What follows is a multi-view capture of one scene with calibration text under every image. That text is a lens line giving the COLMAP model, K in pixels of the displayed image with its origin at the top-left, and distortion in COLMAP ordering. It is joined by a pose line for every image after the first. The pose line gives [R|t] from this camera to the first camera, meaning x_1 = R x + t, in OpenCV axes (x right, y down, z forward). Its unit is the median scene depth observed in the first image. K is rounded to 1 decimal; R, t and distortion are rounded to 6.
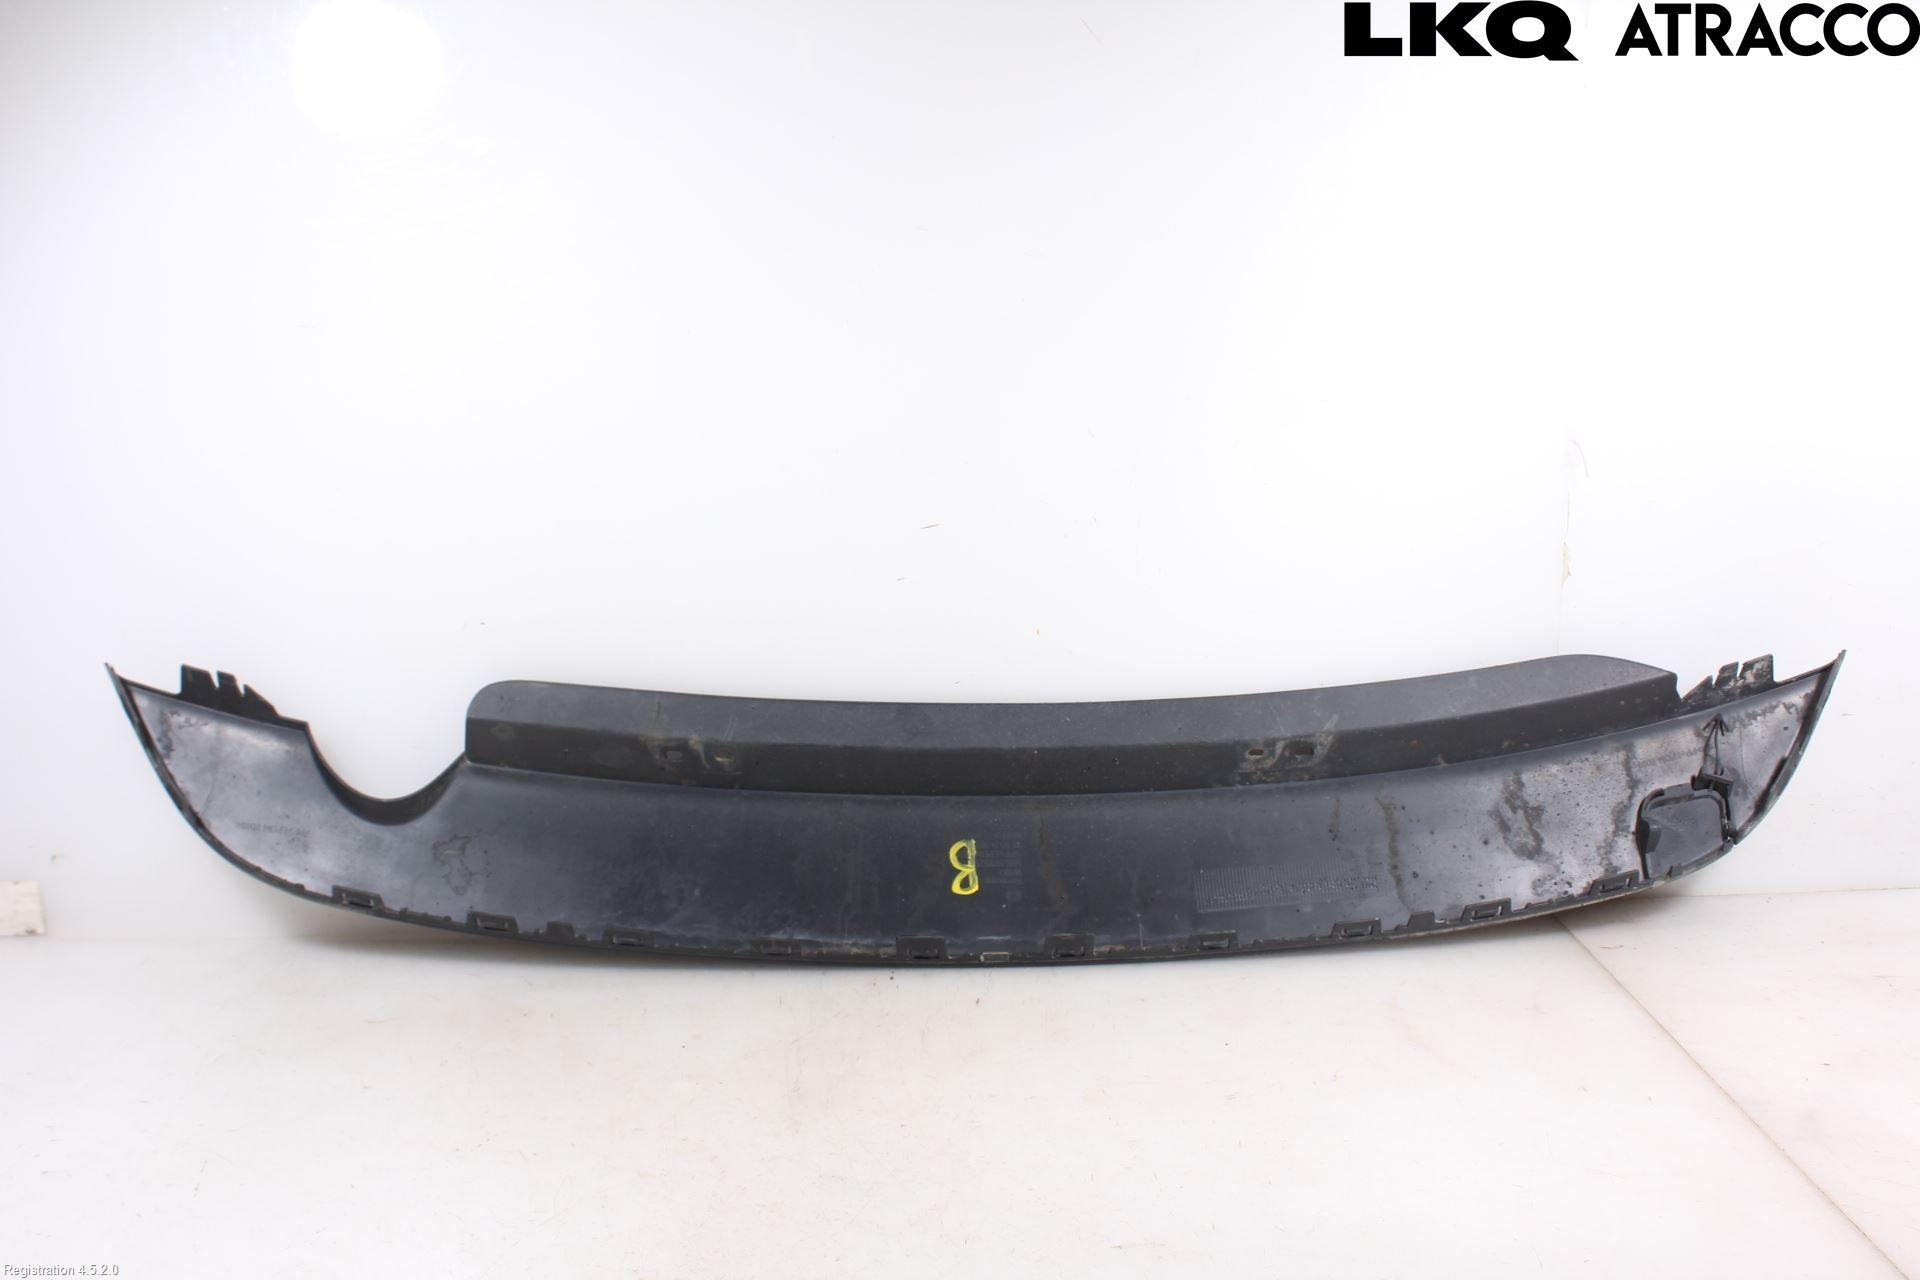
lens RADIAL K [[1831.4, 0, 960.0], [0, 1831.4, 640.0], [0, 0, 1]] dist [-0.144960, 0.151744]
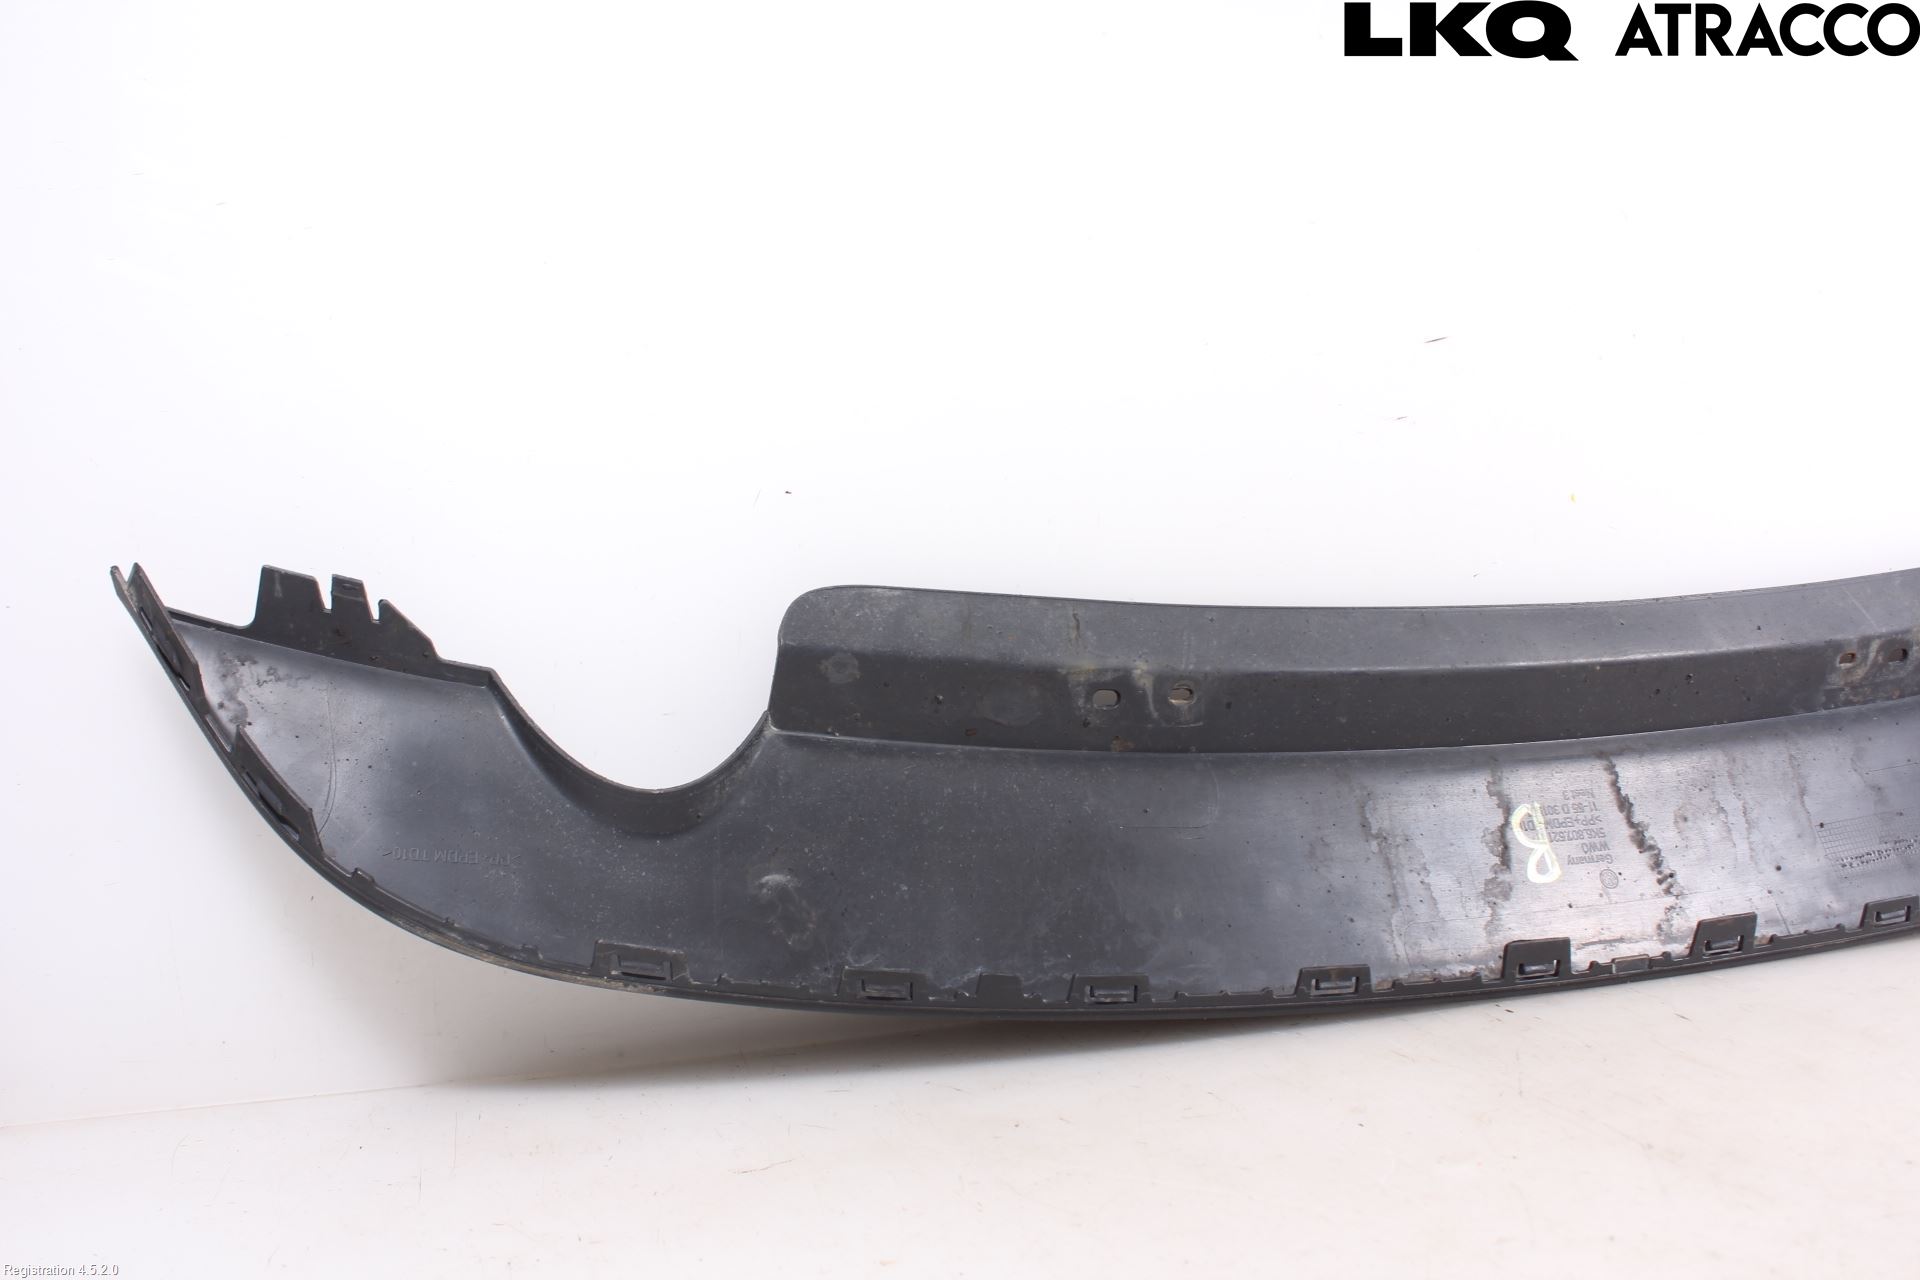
lens RADIAL K [[1831.4, 0, 960.0], [0, 1831.4, 640.0], [0, 0, 1]] dist [-0.144960, 0.151744]
pose [[0.965027, -0.044905, 0.258274, -0.359400], [0.087177, 0.984119, -0.154630, 0.133618], [-0.247229, 0.171738, 0.953616, 0.416457]]
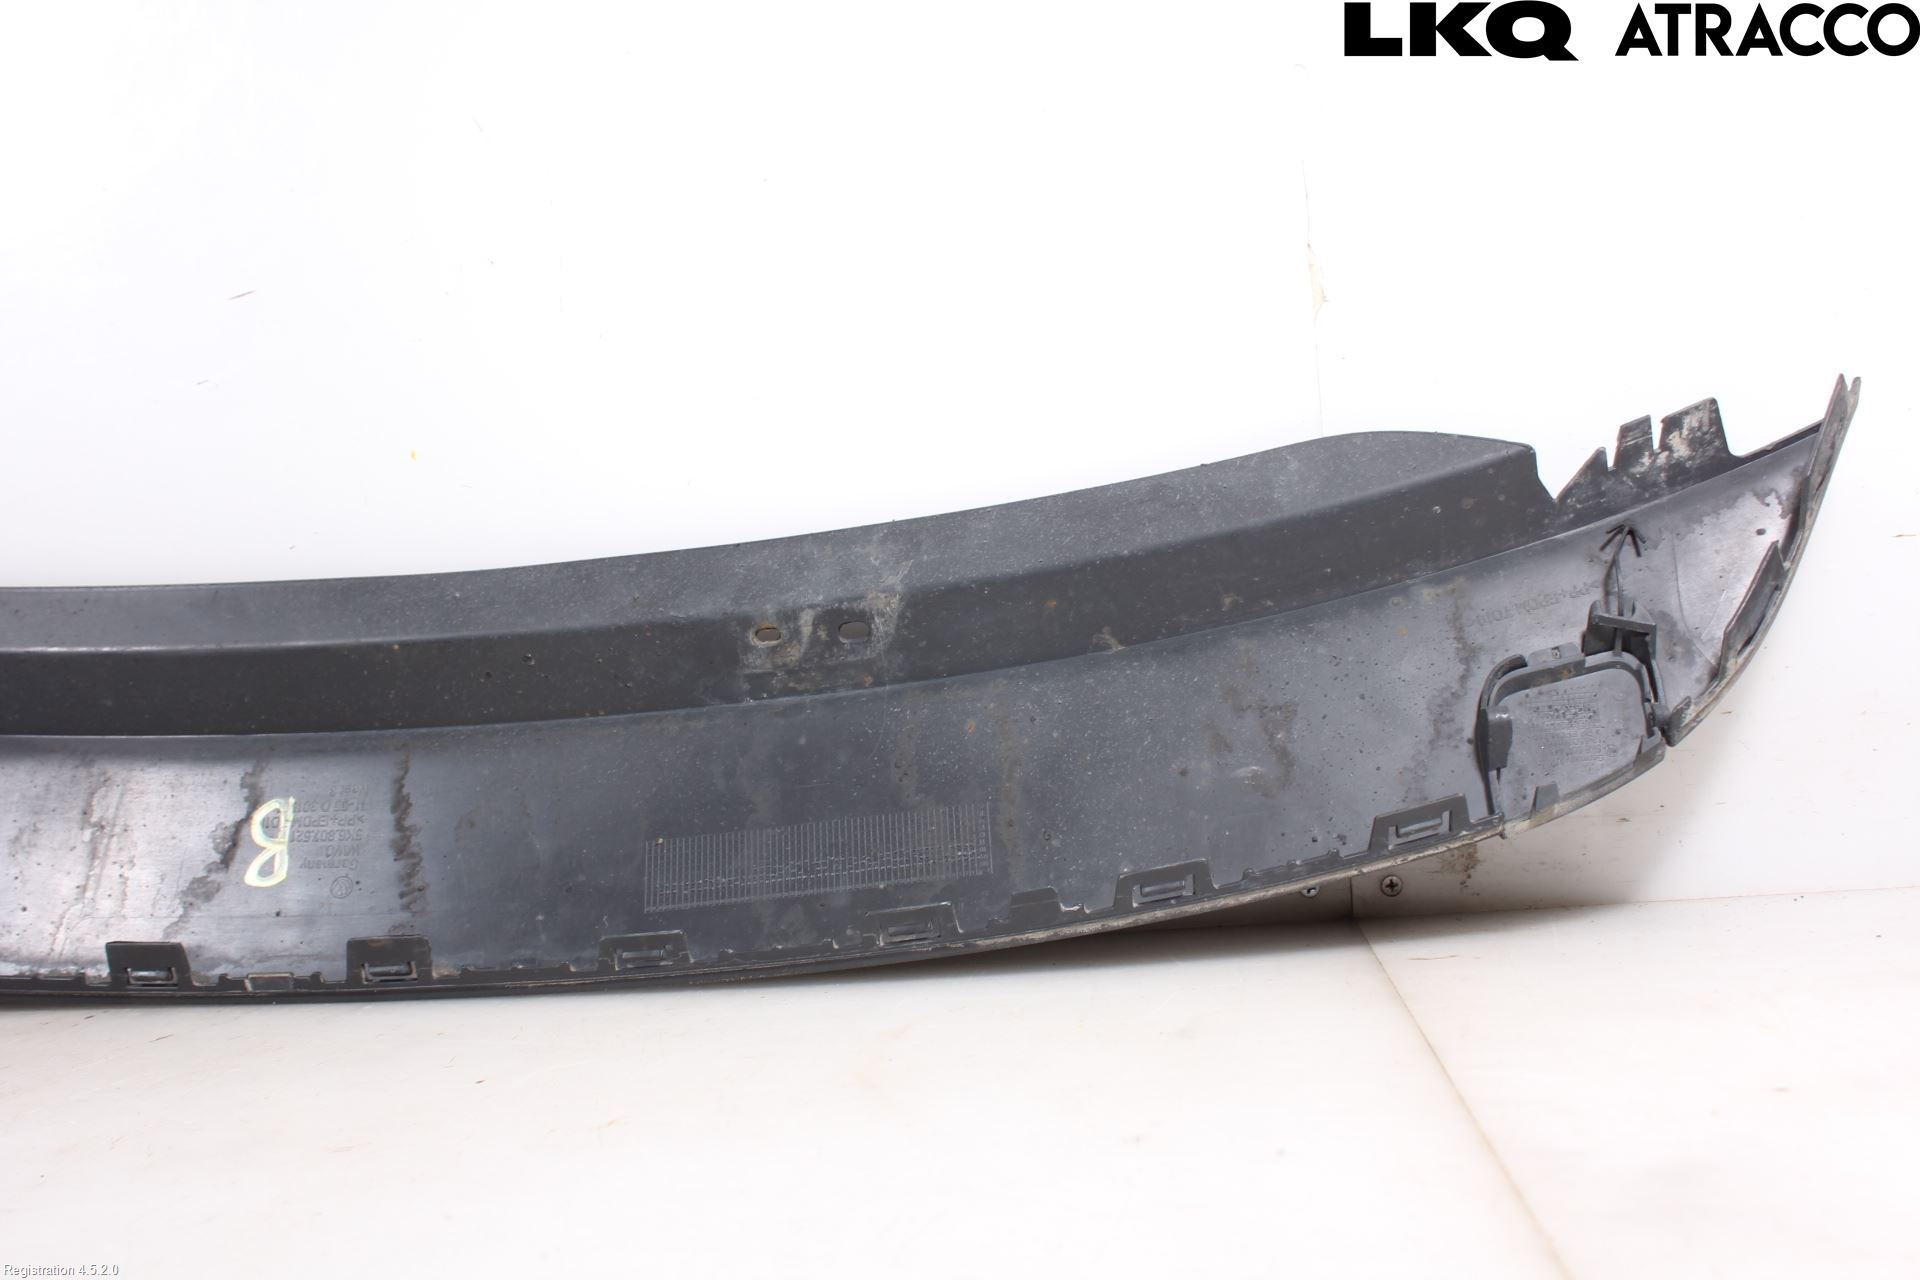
lens RADIAL K [[1831.4, 0, 960.0], [0, 1831.4, 640.0], [0, 0, 1]] dist [-0.144960, 0.151744]
pose [[0.985763, -0.054912, -0.158923, 0.313489], [0.021042, 0.978027, -0.207414, 0.183624], [0.166820, 0.201117, 0.965258, 0.464399]]
